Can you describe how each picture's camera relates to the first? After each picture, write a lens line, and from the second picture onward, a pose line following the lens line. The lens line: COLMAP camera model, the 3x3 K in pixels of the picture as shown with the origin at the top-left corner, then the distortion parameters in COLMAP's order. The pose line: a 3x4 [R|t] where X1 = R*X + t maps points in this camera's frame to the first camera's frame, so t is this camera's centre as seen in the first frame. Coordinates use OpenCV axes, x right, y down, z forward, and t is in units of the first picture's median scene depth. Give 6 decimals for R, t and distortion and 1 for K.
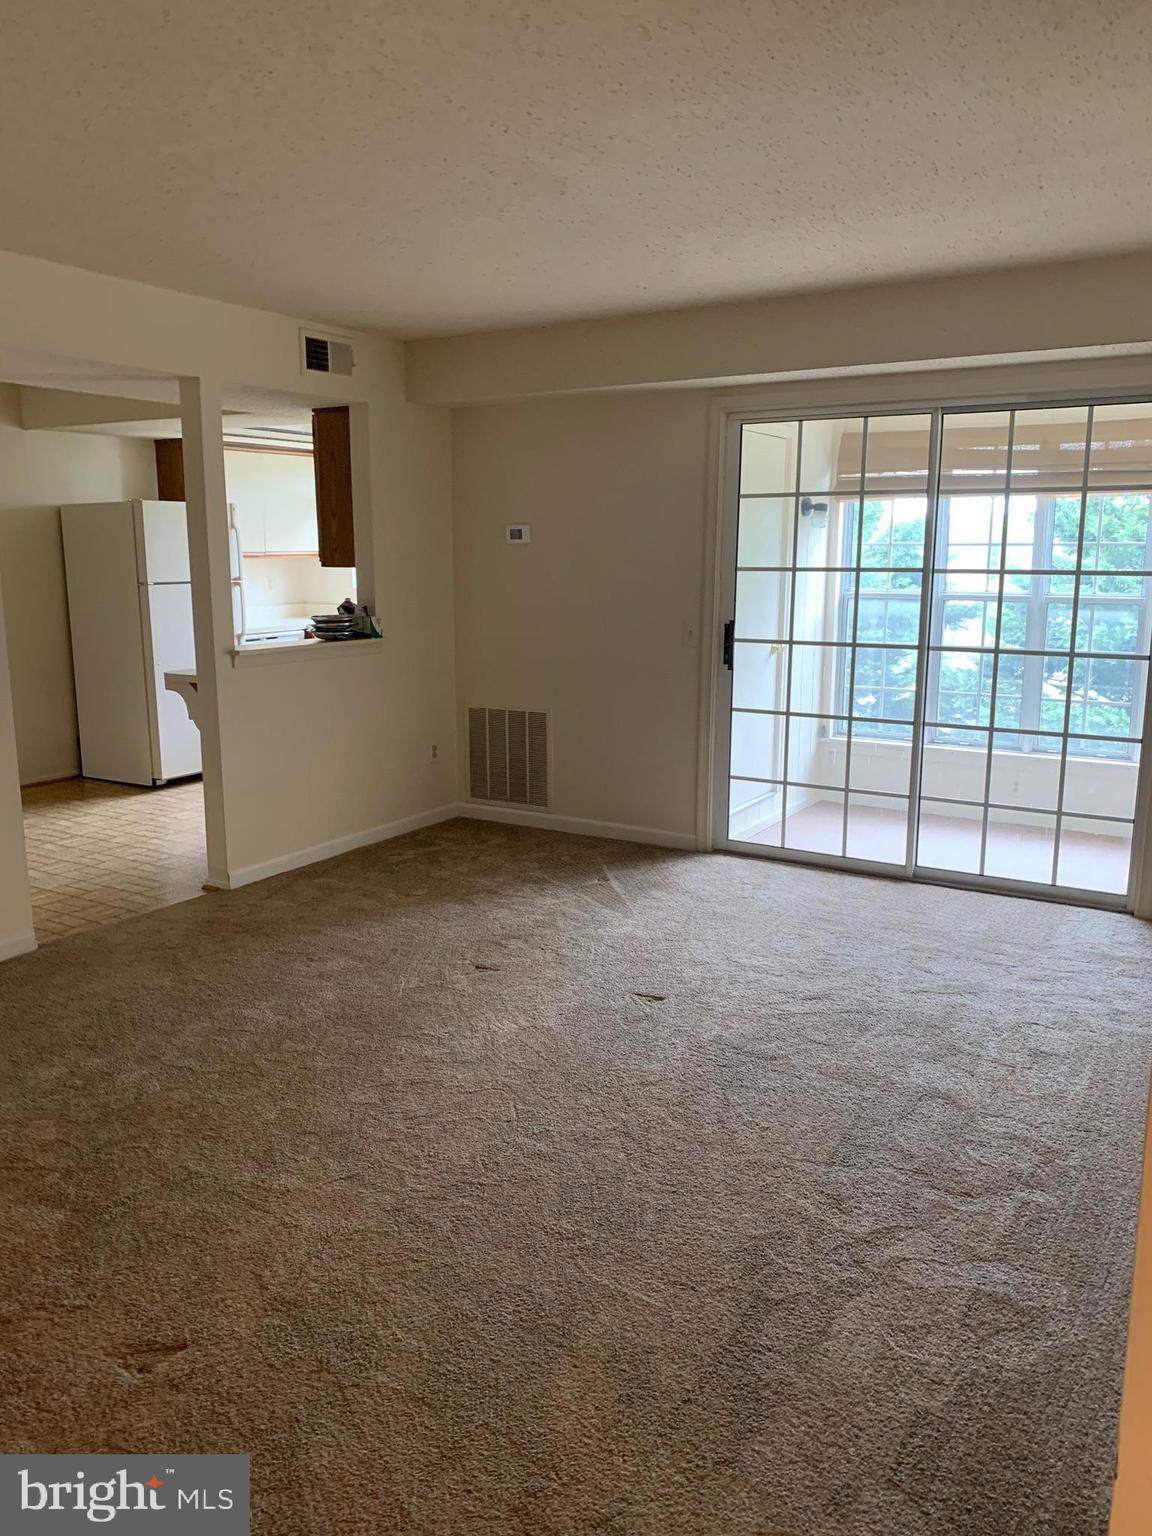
lens RADIAL K [[1188.5, 0, 587.9], [0, 1188.5, 768.2], [0, 0, 1]] dist [0.014943, -0.008252]
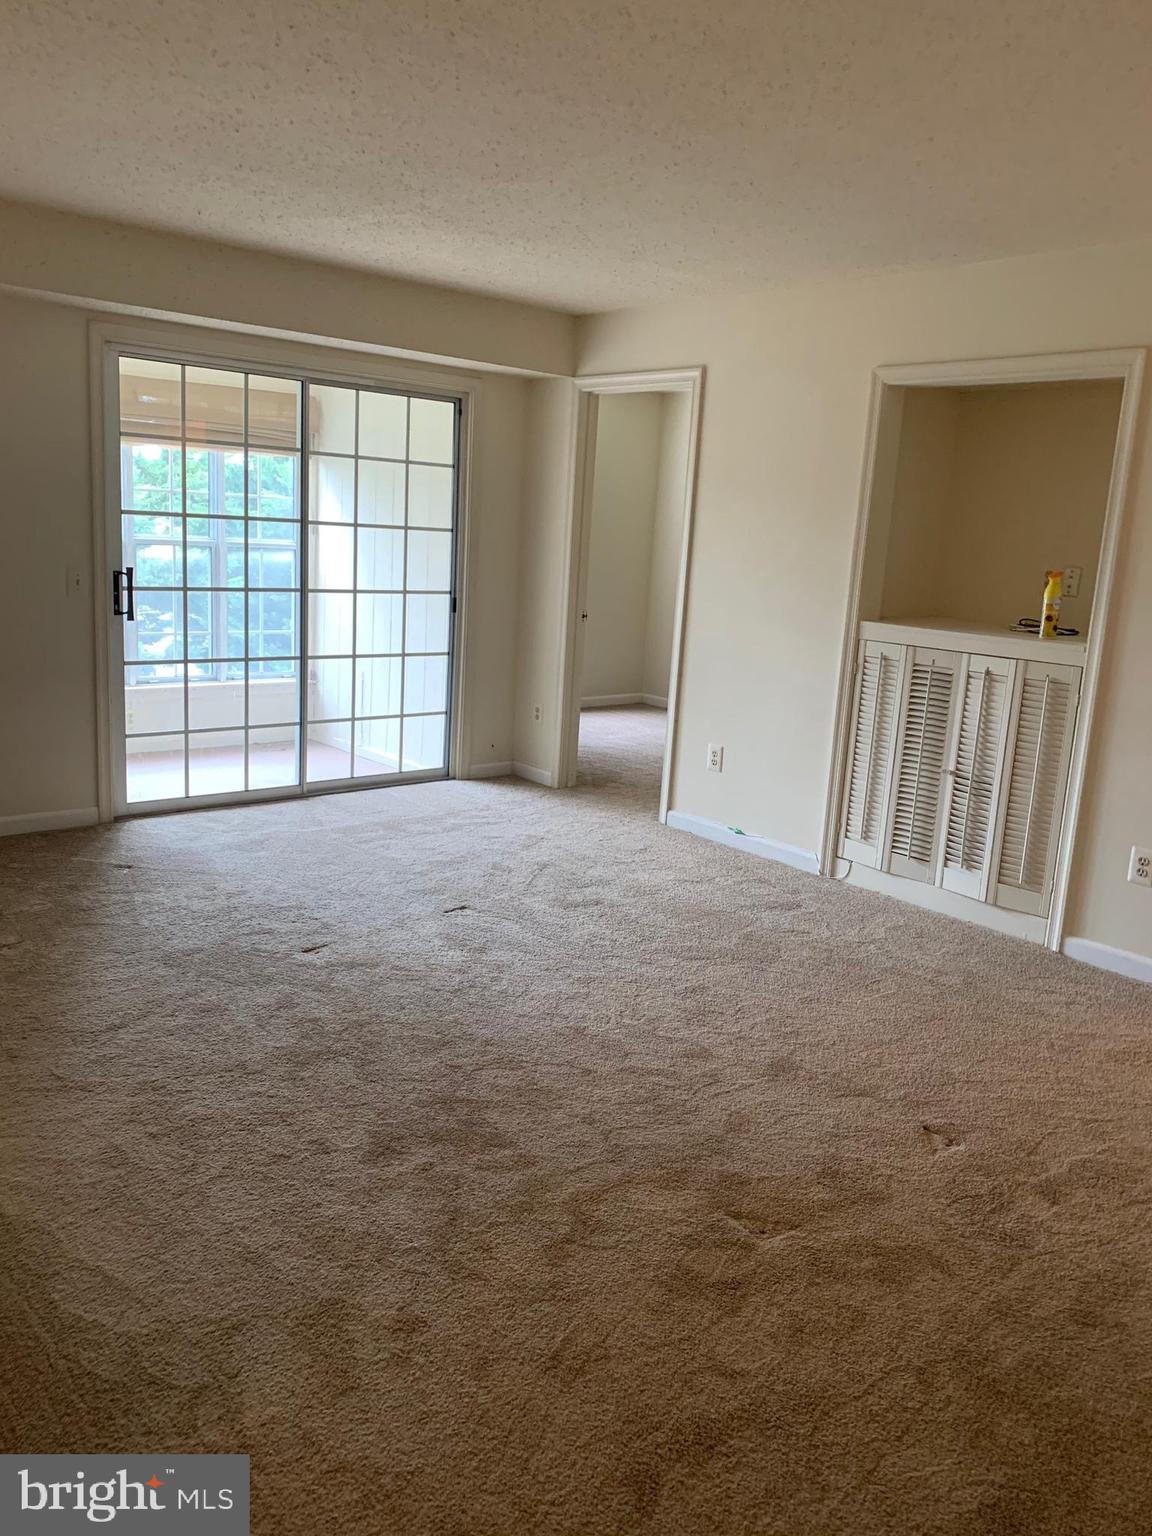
lens RADIAL K [[1188.5, 0, 589.4], [0, 1188.5, 774.7], [0, 0, 1]] dist [0.014943, -0.008252]
pose [[0.286526, -0.183638, 0.940308, -0.701187], [0.121746, 0.980481, 0.154386, -0.067345], [-0.950306, 0.070243, 0.303291, 0.390570]]
